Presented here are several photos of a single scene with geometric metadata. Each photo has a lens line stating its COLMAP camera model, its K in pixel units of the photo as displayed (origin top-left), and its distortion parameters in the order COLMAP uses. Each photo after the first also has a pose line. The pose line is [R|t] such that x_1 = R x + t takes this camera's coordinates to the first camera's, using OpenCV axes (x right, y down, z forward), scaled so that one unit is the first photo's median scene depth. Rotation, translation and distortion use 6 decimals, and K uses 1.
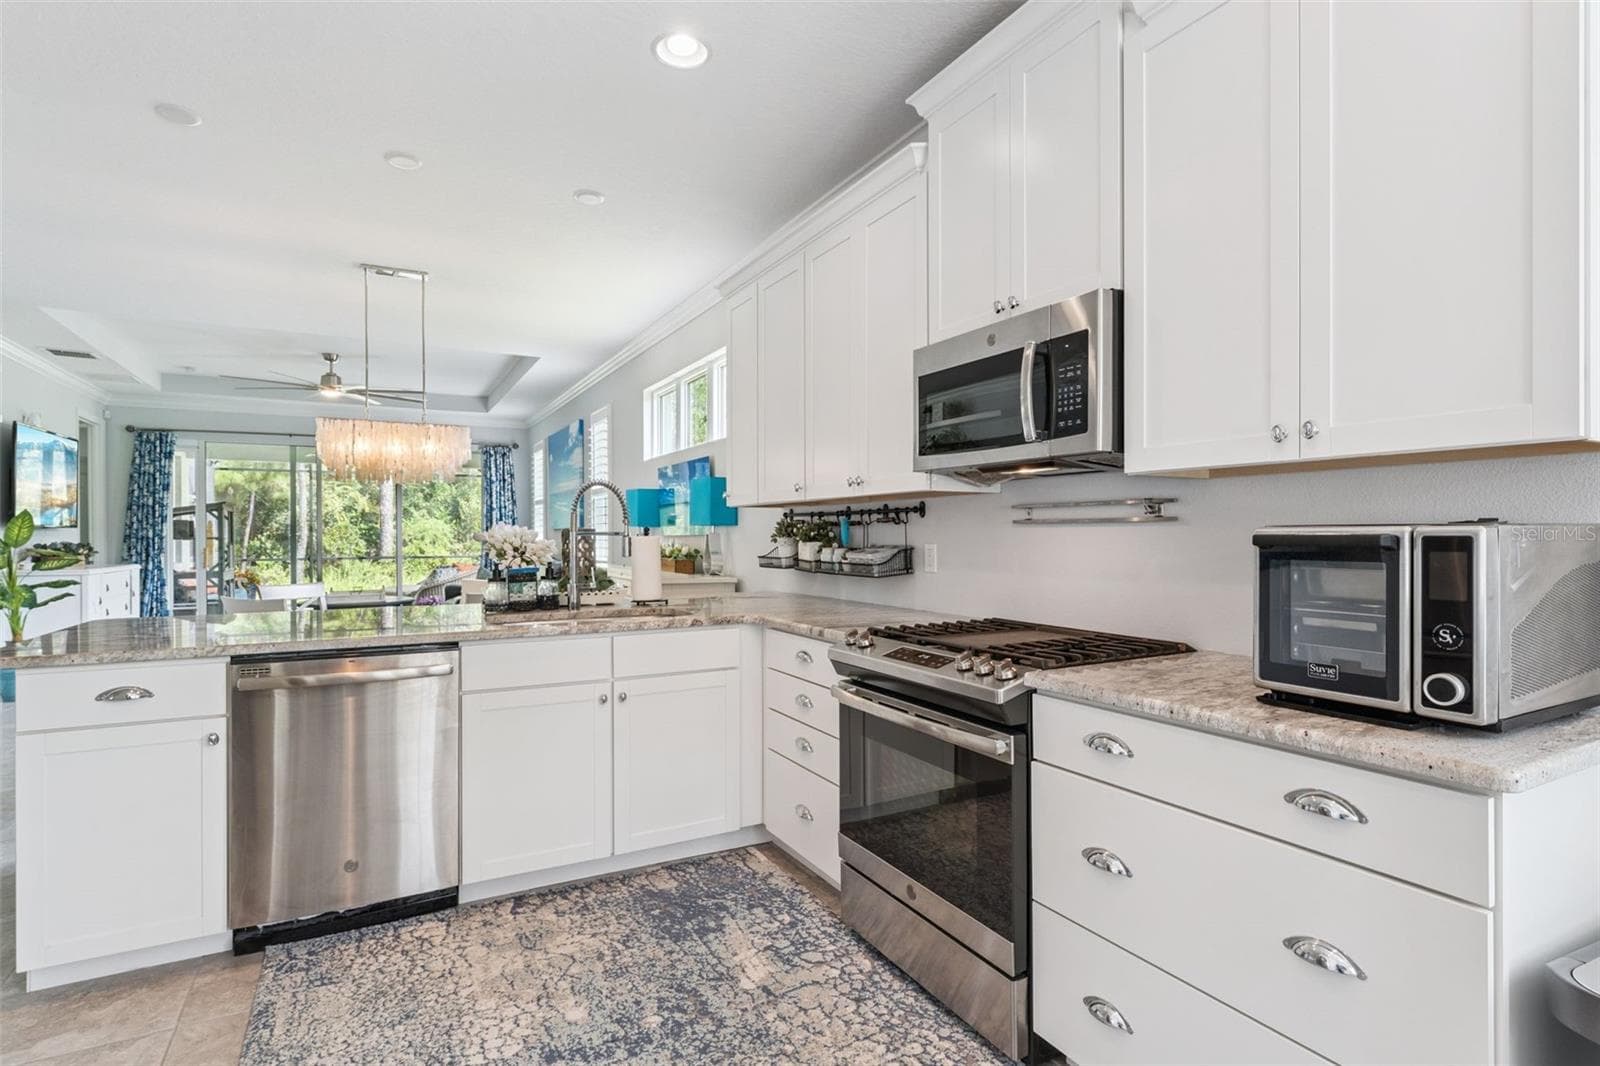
lens RADIAL K [[787.8, 0, 800.0], [0, 787.8, 533.0], [0, 0, 1]] dist [-0.001218, -0.000101]
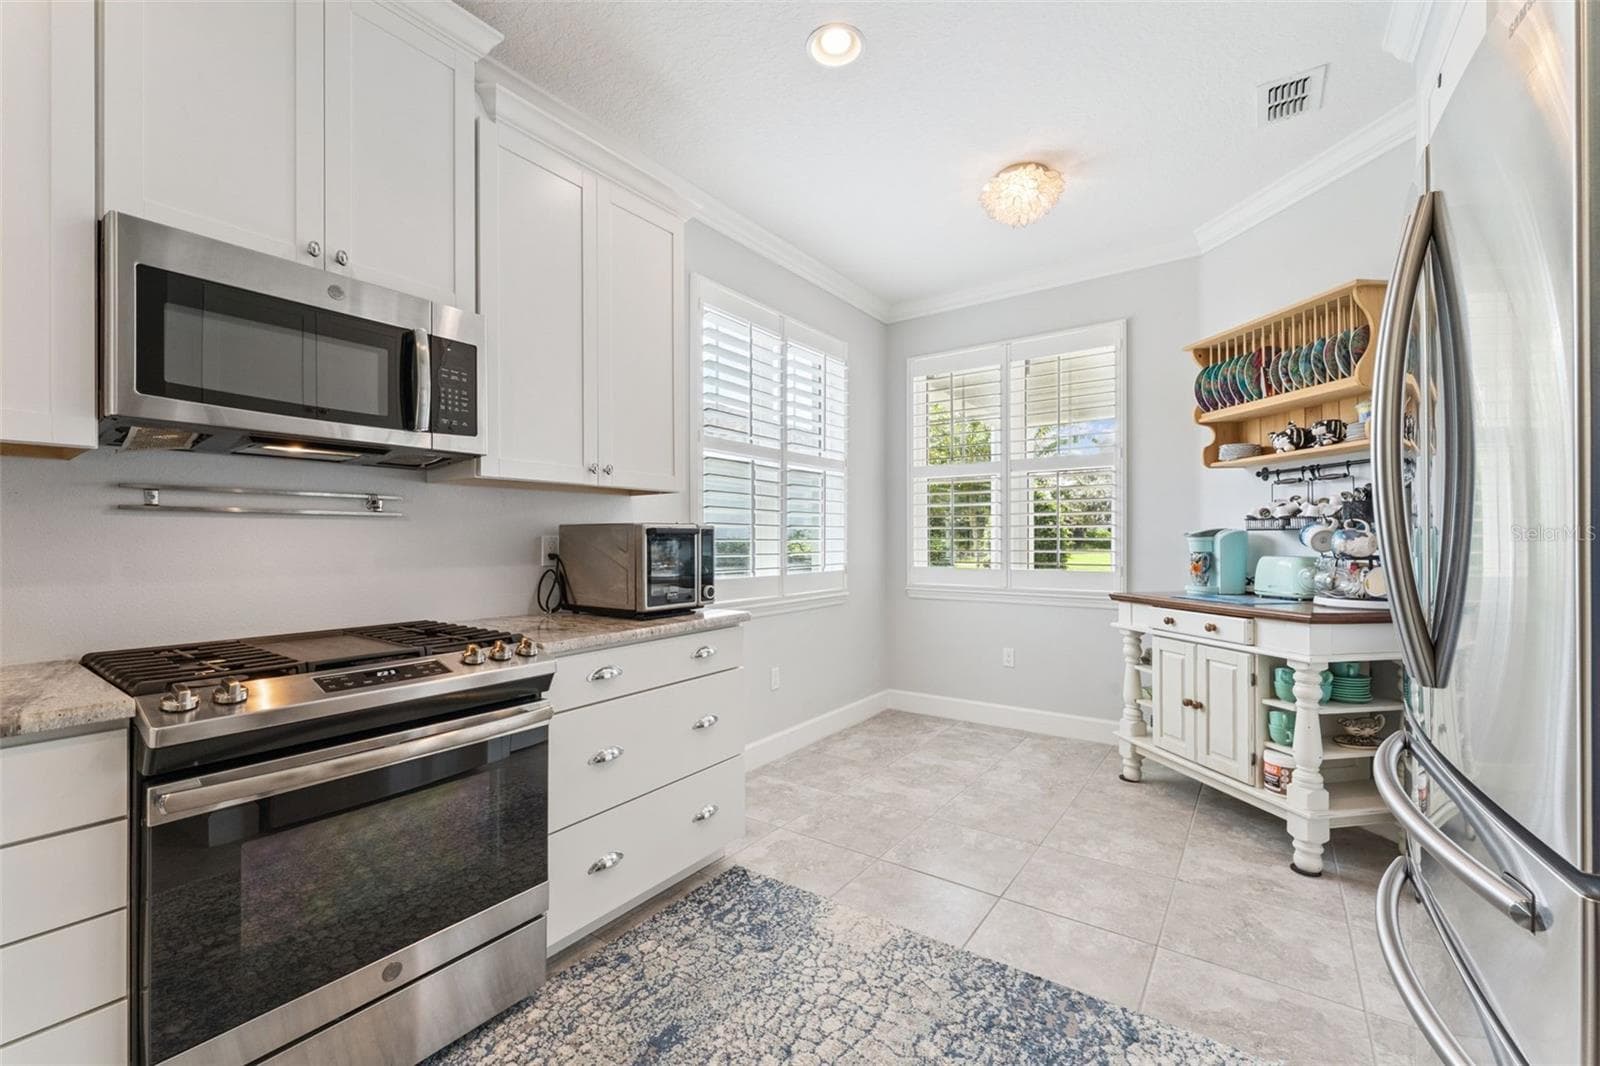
lens RADIAL K [[641.7, 0, 800.0], [0, 641.7, 533.0], [0, 0, 1]] dist [-0.000172, -0.000008]
pose [[-0.427949, 0.011262, 0.903732, -0.574466], [0.005523, 0.999936, -0.009845, 0.020357], [-0.903786, 0.000778, -0.427984, 0.830330]]
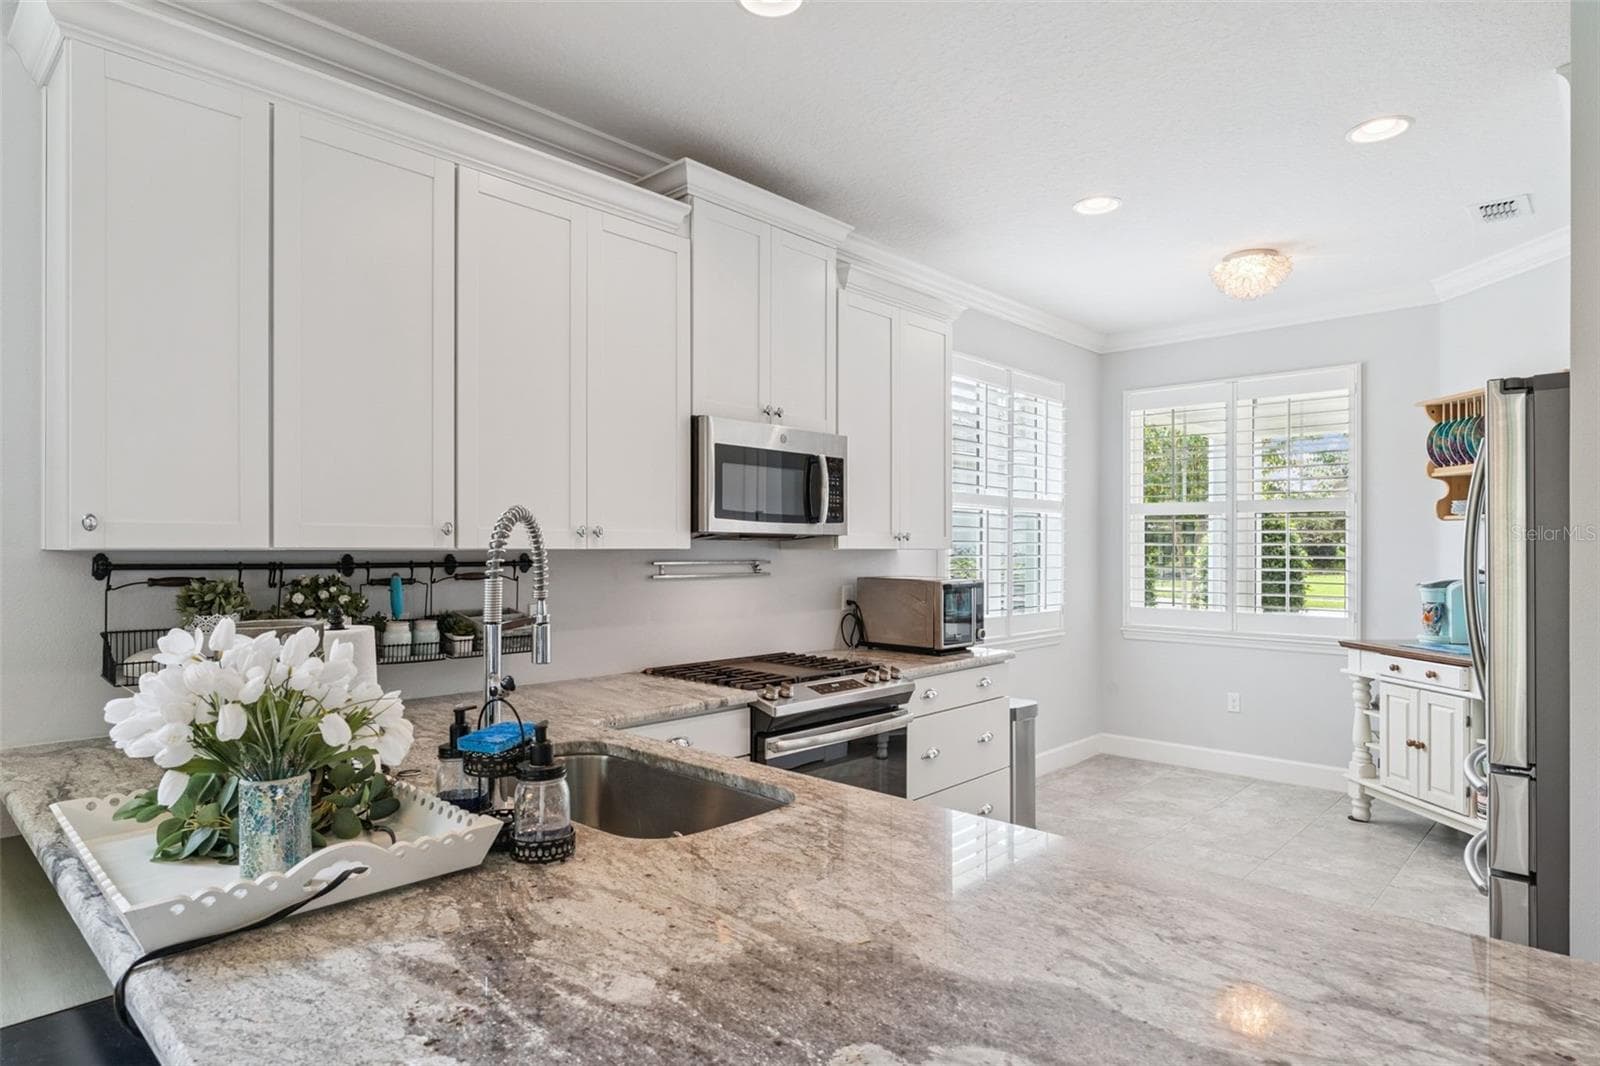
lens RADIAL K [[893.3, 0, 800.0], [0, 893.3, 533.0], [0, 0, 1]] dist [0.004880, 0.001606]
pose [[-0.311213, 0.013599, 0.950243, -1.141693], [-0.001818, 0.999887, -0.014905, -0.067761], [-0.950338, -0.006366, -0.311153, 1.407063]]
